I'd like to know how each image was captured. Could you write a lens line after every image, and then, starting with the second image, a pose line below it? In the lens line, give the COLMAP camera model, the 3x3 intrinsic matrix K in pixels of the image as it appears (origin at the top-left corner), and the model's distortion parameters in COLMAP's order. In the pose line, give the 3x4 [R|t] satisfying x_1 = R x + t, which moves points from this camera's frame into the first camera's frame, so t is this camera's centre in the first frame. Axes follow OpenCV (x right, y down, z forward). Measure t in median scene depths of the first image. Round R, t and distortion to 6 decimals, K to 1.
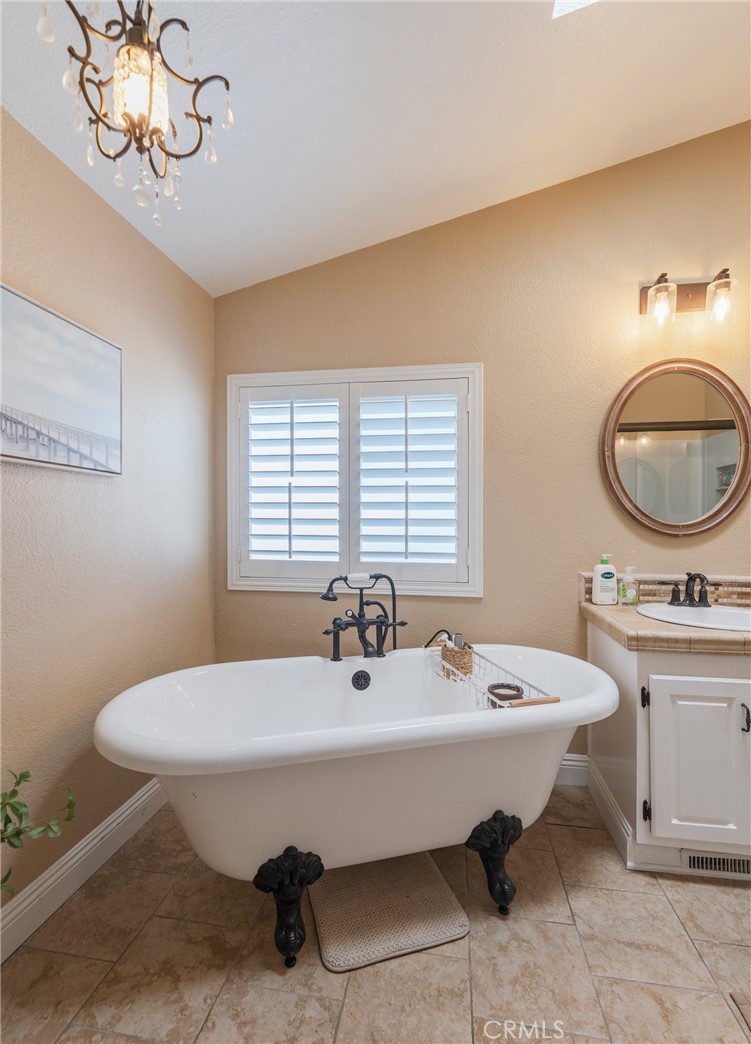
lens RADIAL K [[474.0, 0, 376.2], [0, 474.0, 525.2], [0, 0, 1]] dist [-0.003506, 0.000322]
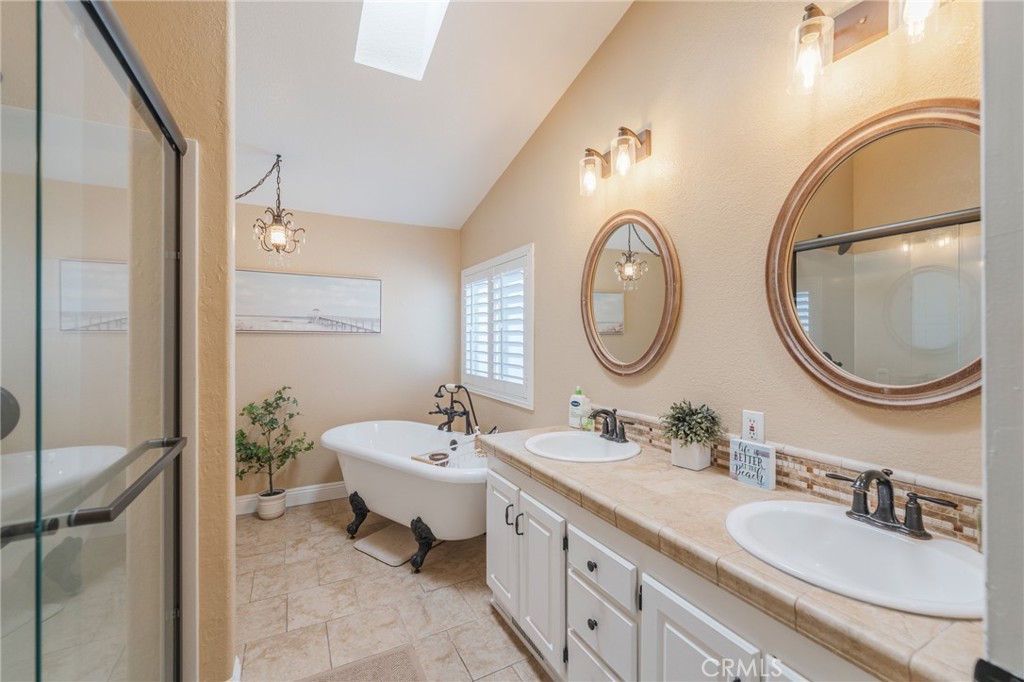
lens RADIAL K [[421.4, 0, 511.3], [0, 421.4, 339.2], [0, 0, 1]] dist [-0.000182, -0.000698]
pose [[0.596930, -0.003455, -0.802286, 1.365069], [-0.002992, 0.999974, -0.006532, -0.056584], [0.802288, 0.006300, 0.596904, 0.237638]]
